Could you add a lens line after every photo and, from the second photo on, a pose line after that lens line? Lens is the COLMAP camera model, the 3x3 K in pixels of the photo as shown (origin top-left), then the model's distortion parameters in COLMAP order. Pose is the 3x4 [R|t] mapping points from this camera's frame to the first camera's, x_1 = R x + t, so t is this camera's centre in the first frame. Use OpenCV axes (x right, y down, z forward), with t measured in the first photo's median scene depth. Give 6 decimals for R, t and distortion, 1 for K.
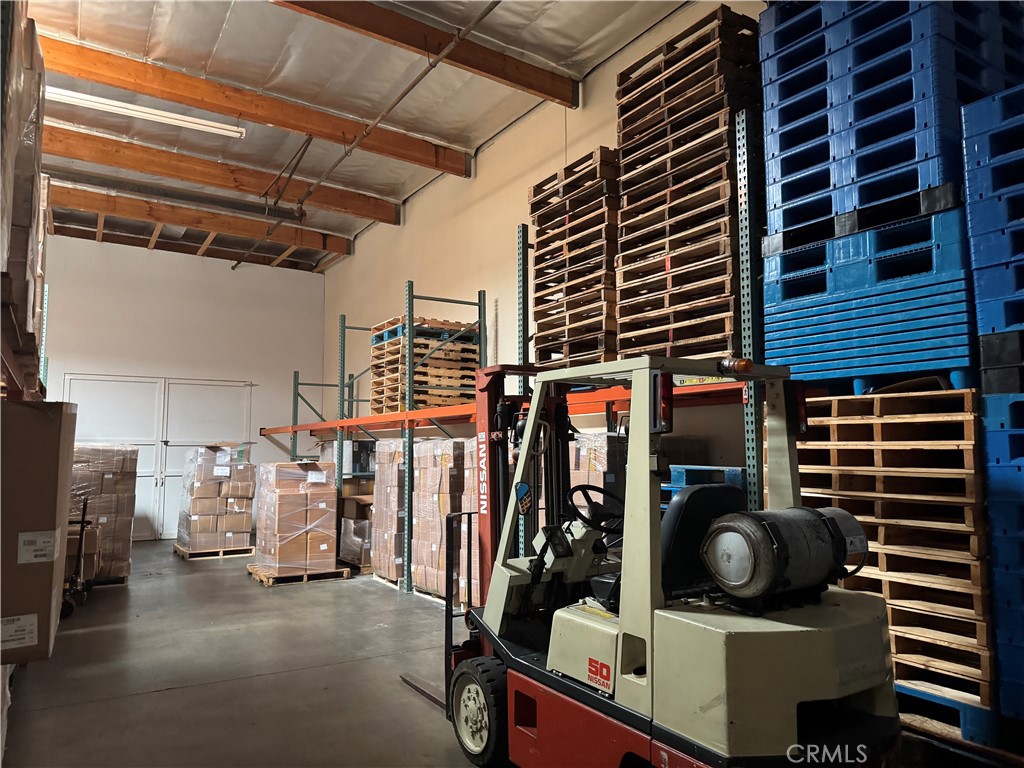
lens RADIAL K [[721.0, 0, 512.0], [0, 721.0, 384.0], [0, 0, 1]] dist [0.063333, -0.070501]
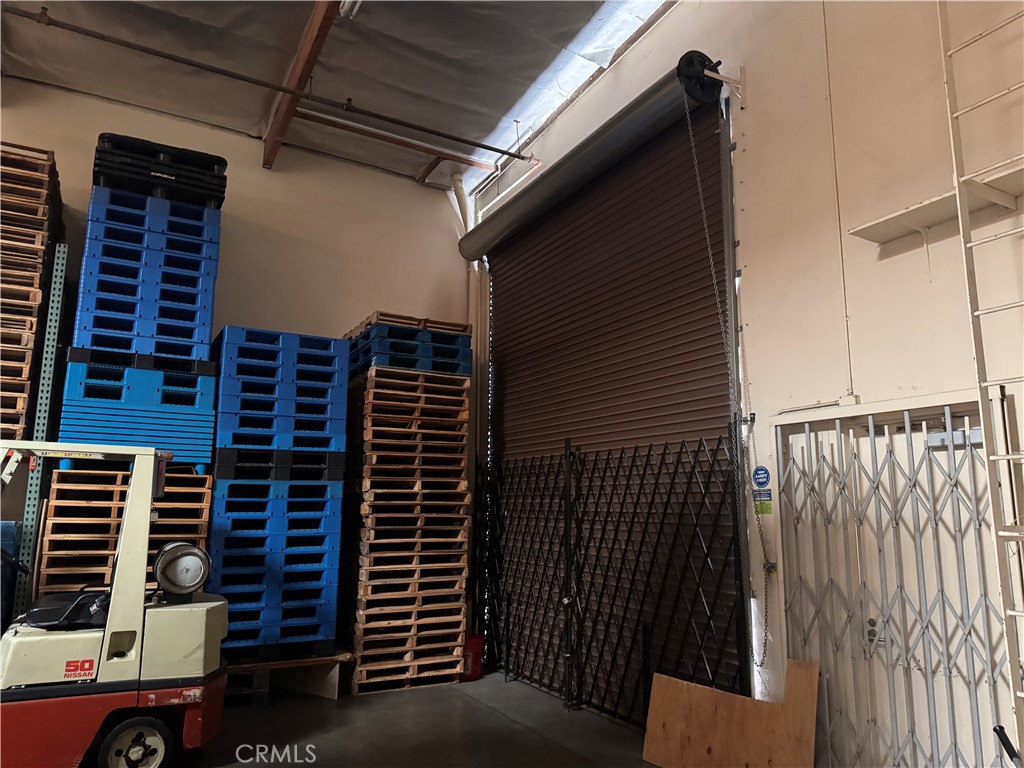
lens RADIAL K [[721.0, 0, 512.0], [0, 721.0, 384.0], [0, 0, 1]] dist [0.063333, -0.070501]
pose [[0.067450, 0.172628, 0.982675, -1.182811], [-0.106011, 0.980582, -0.164984, 0.002631], [-0.992075, -0.093046, 0.084440, 0.095024]]
